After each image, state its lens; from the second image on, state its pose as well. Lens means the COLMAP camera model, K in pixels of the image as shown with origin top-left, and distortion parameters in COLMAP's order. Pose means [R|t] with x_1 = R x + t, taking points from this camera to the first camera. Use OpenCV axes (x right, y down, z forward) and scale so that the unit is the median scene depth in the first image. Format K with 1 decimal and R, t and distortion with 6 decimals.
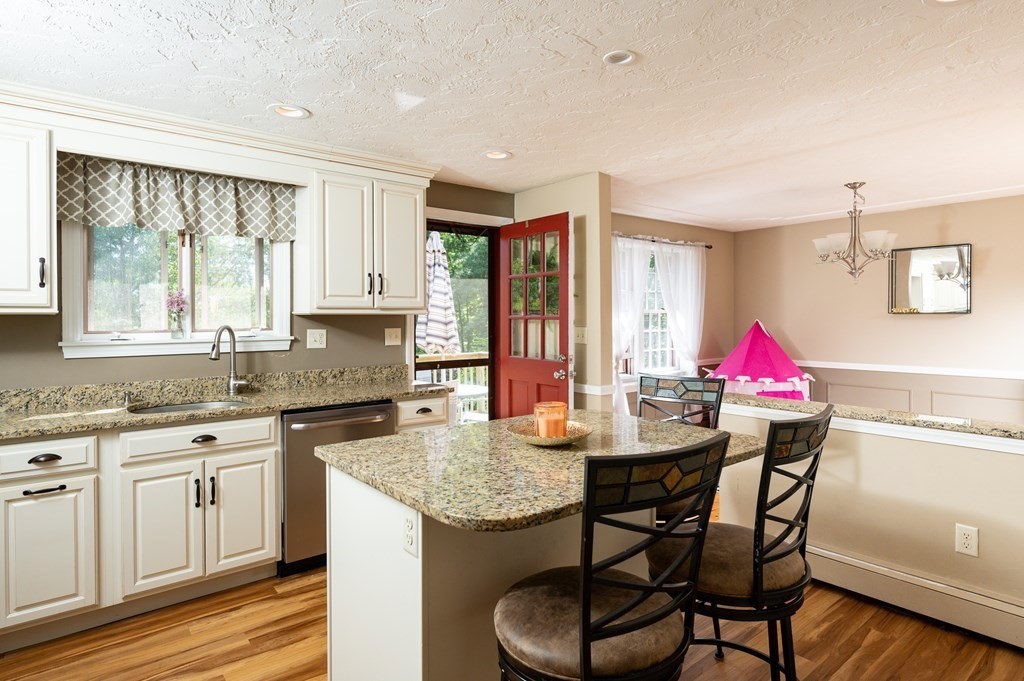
lens RADIAL K [[568.5, 0, 532.2], [0, 568.5, 317.1], [0, 0, 1]] dist [-0.000589, -0.001008]
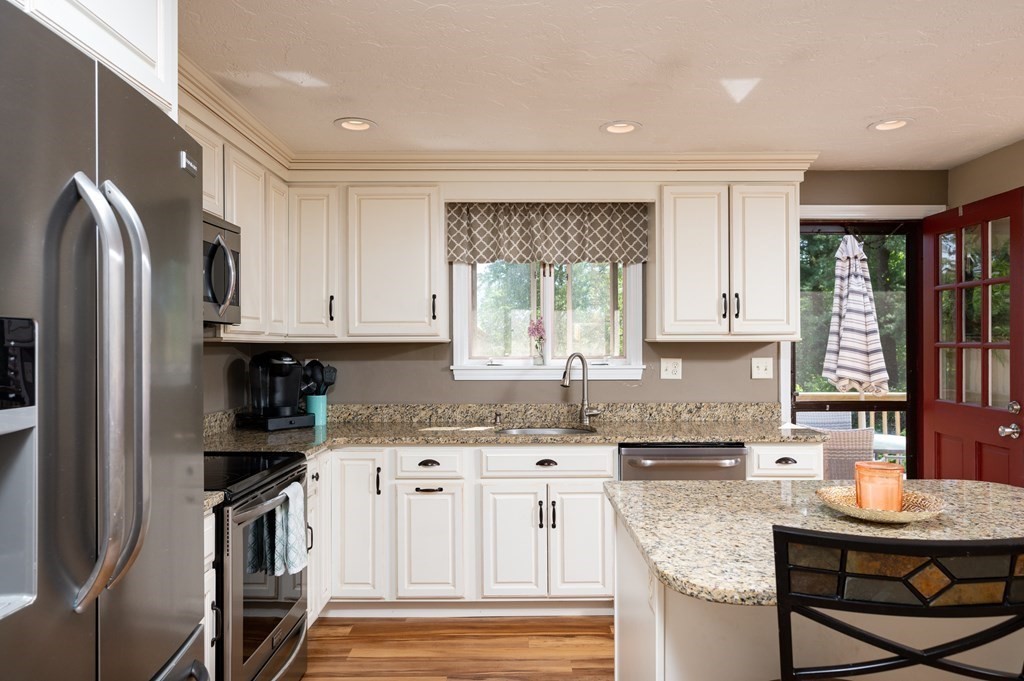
lens RADIAL K [[680.0, 0, 512.0], [0, 680.0, 340.5], [0, 0, 1]] dist [-0.001723, 0.000359]
pose [[0.763373, -0.002373, -0.645954, 0.138259], [-0.000057, 0.999993, -0.003740, -0.002447], [0.645958, 0.002892, 0.763367, 0.013706]]
